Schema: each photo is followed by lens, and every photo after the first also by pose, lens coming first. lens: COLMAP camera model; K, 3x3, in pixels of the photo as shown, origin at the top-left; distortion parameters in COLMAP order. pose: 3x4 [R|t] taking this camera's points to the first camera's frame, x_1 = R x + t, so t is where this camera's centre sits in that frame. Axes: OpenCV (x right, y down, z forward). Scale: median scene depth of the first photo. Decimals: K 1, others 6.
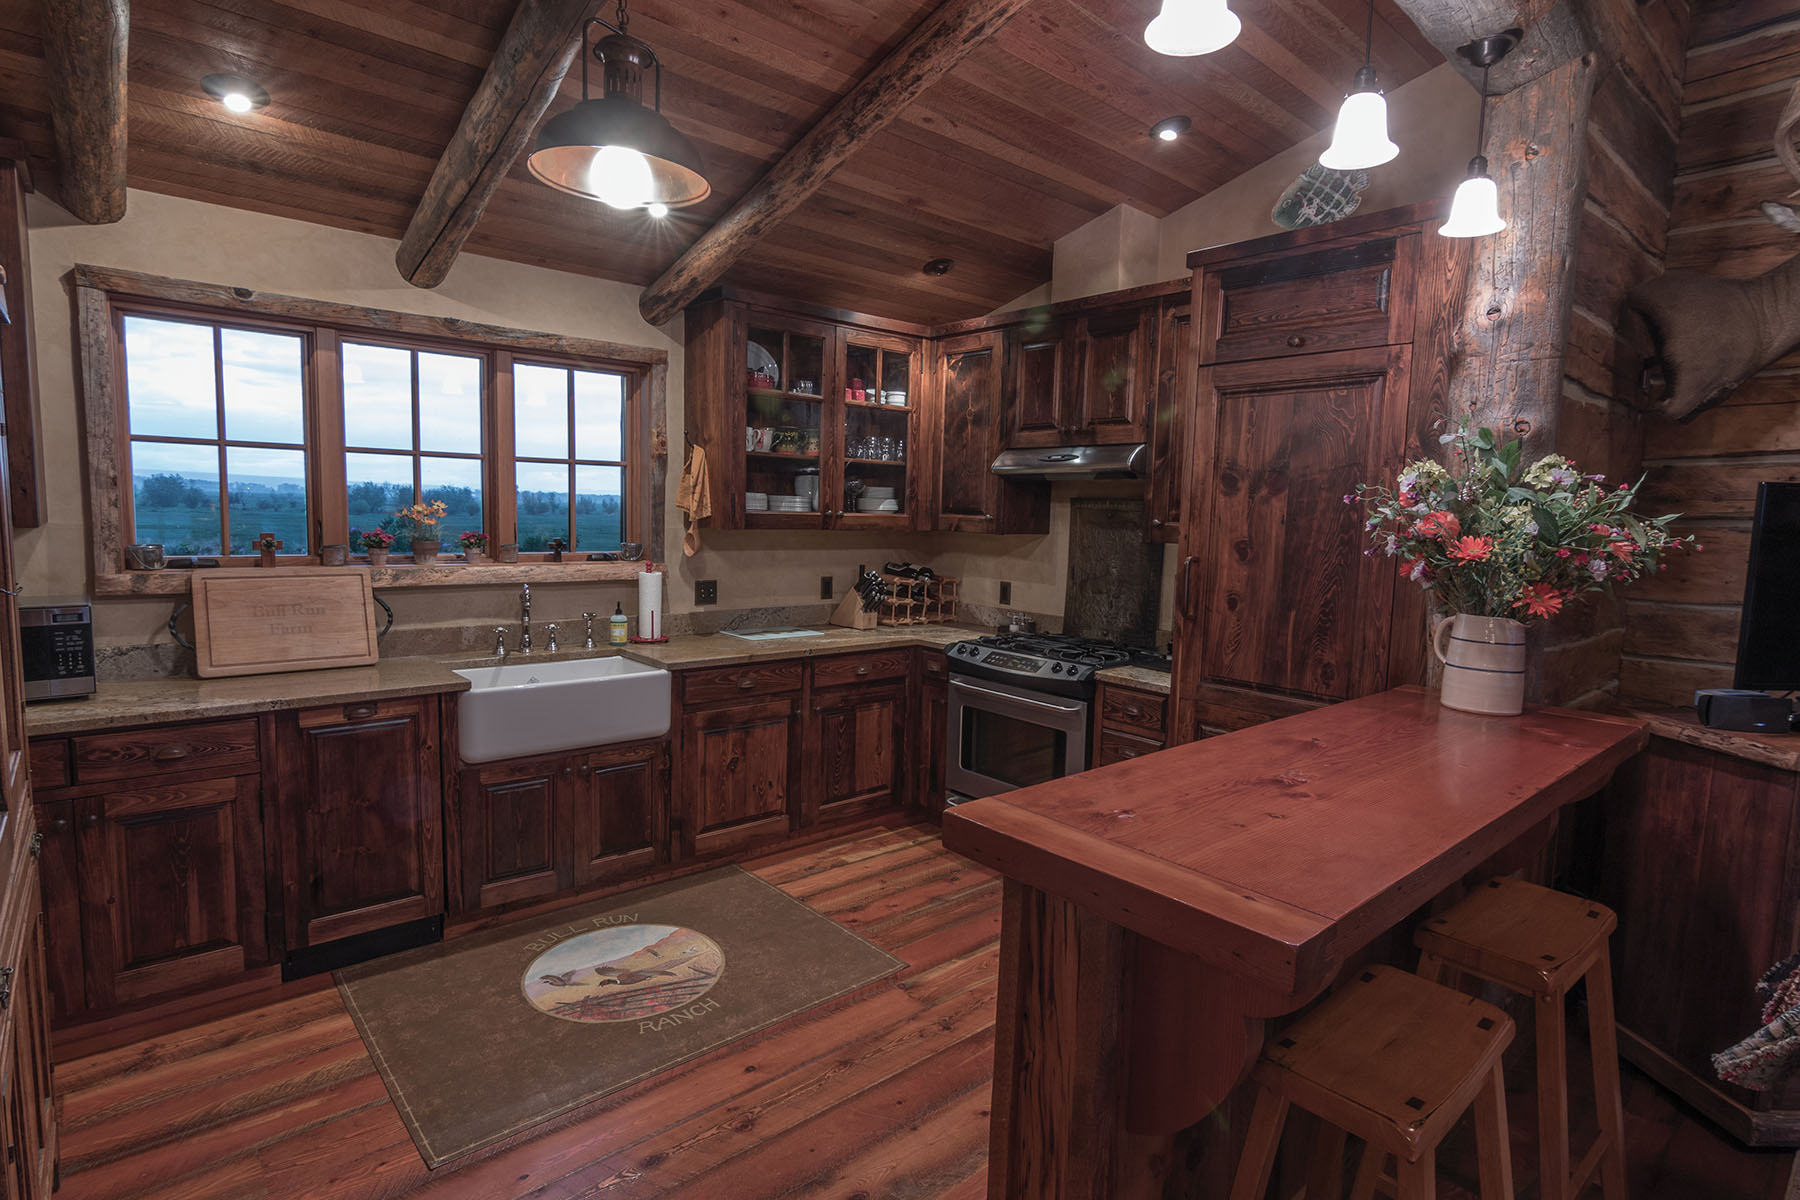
lens RADIAL K [[904.5, 0, 896.7], [0, 904.5, 596.2], [0, 0, 1]] dist [0.000333, 0.000394]
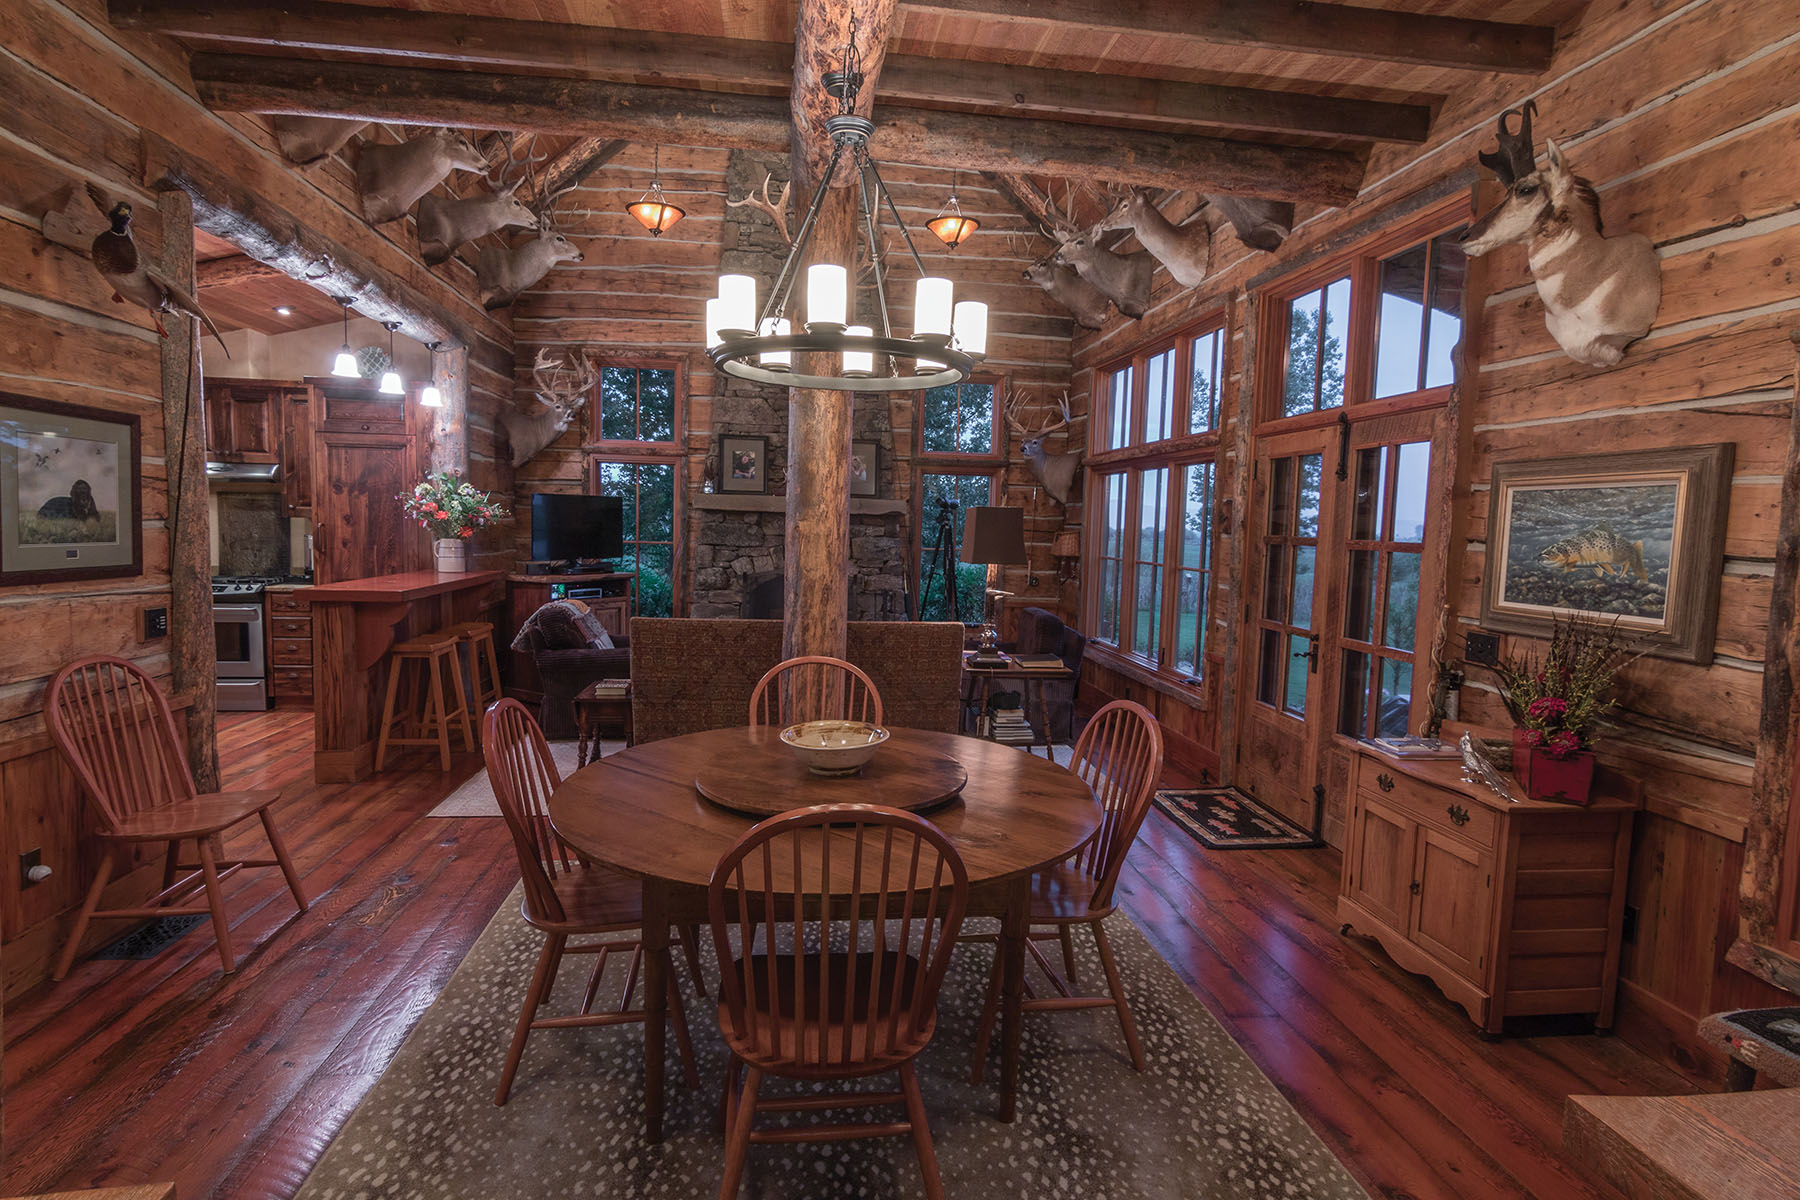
lens RADIAL K [[904.5, 0, 899.0], [0, 904.5, 595.3], [0, 0, 1]] dist [0.000333, 0.000394]
pose [[0.554018, -0.084679, 0.828187, -0.699749], [0.070339, 0.996018, 0.054785, 0.105024], [-0.829528, 0.027902, 0.557768, -1.306374]]
